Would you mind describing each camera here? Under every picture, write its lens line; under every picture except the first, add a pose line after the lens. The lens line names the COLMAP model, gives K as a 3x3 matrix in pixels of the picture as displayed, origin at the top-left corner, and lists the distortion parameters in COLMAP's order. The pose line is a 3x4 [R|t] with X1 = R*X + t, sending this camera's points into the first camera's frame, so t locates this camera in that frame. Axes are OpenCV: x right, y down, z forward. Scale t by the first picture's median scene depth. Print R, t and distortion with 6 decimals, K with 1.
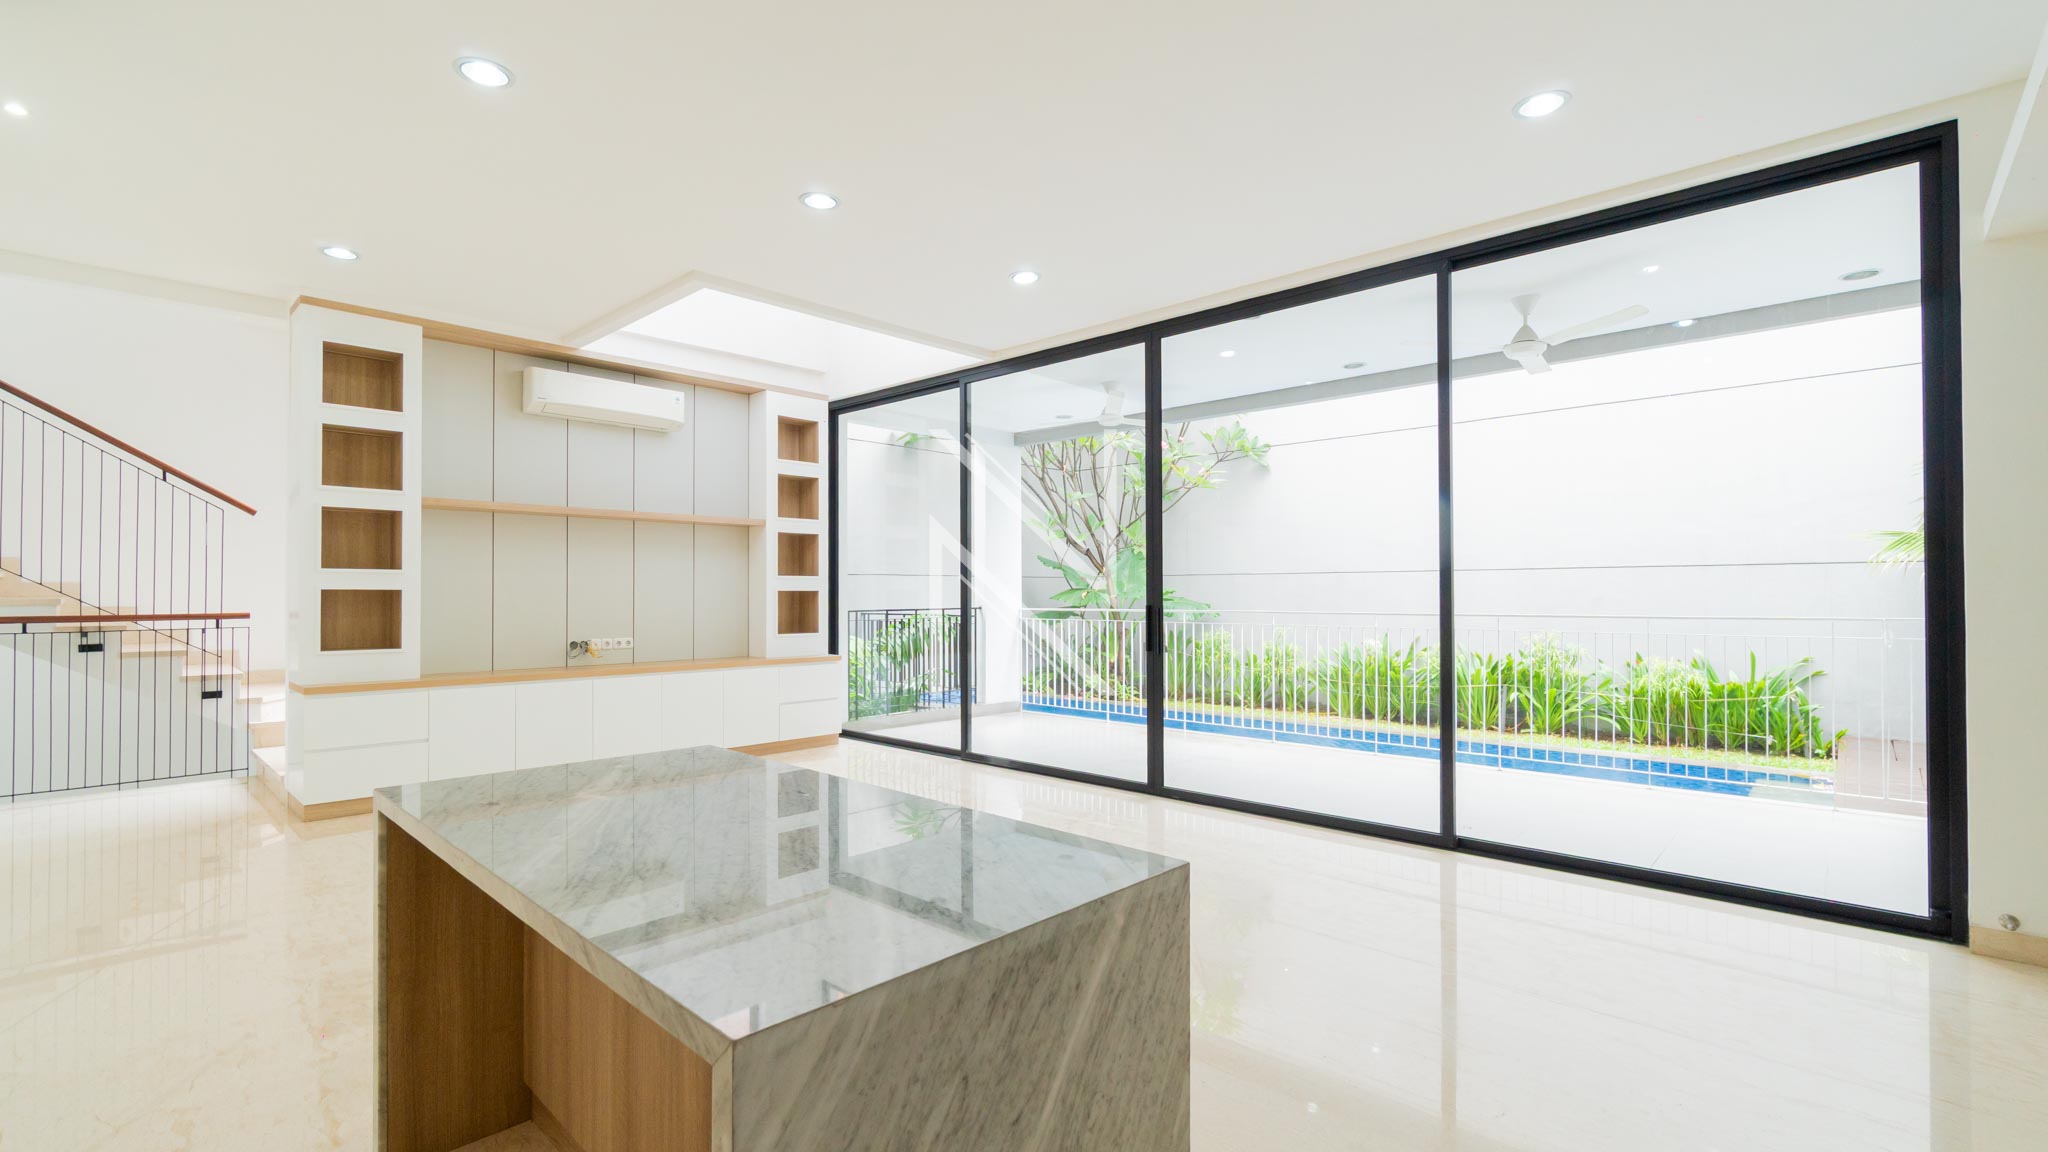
lens RADIAL K [[874.9, 0, 1025.0], [0, 874.9, 579.2], [0, 0, 1]] dist [0.001143, -0.000191]
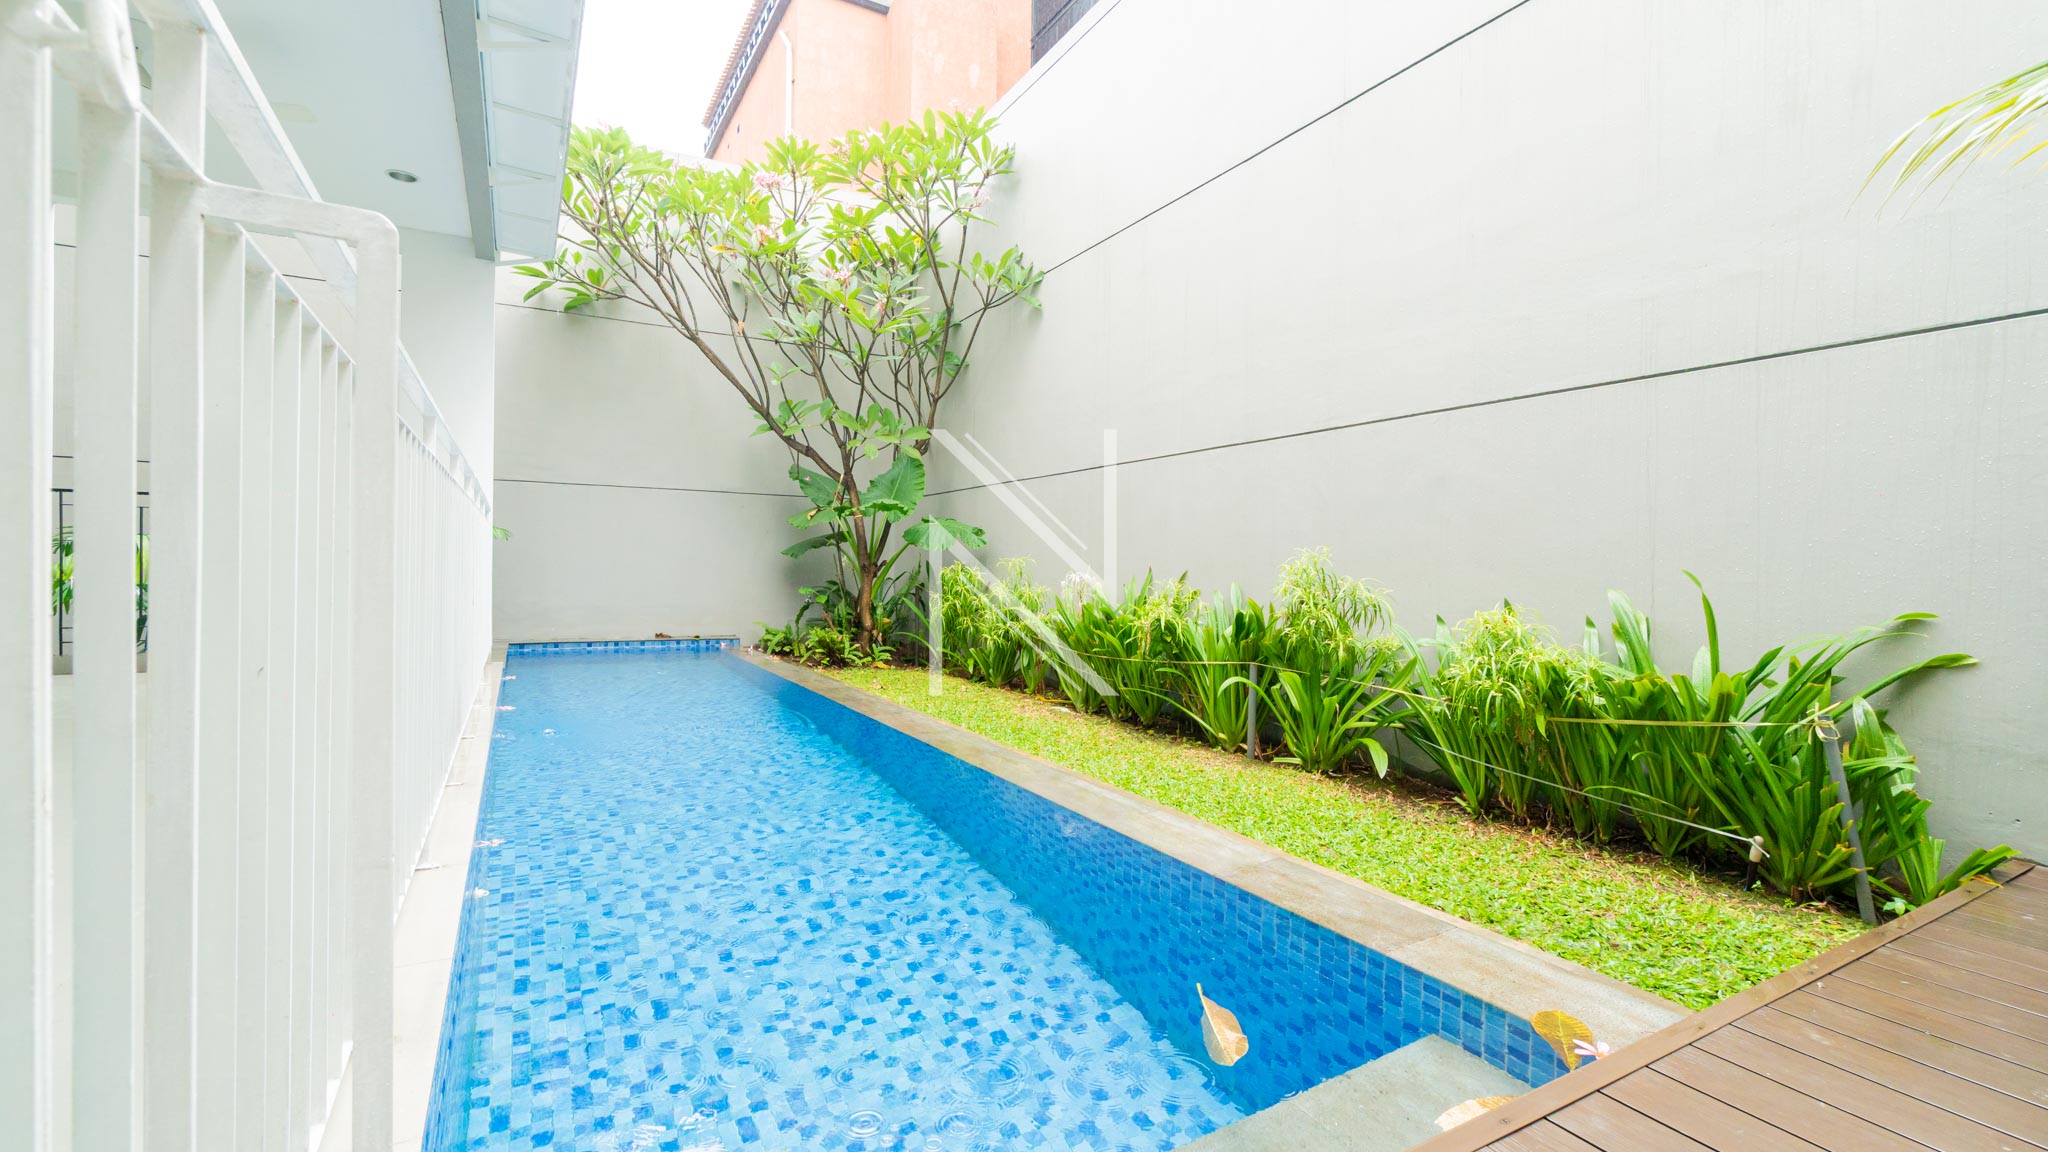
lens RADIAL K [[874.9, 0, 1023.6], [0, 874.9, 574.8], [0, 0, 1]] dist [0.001143, -0.000191]
pose [[0.956292, 0.022978, -0.291510, 0.669256], [-0.018575, 0.999668, 0.017863, 0.075793], [0.291823, -0.011667, 0.956401, 0.588841]]
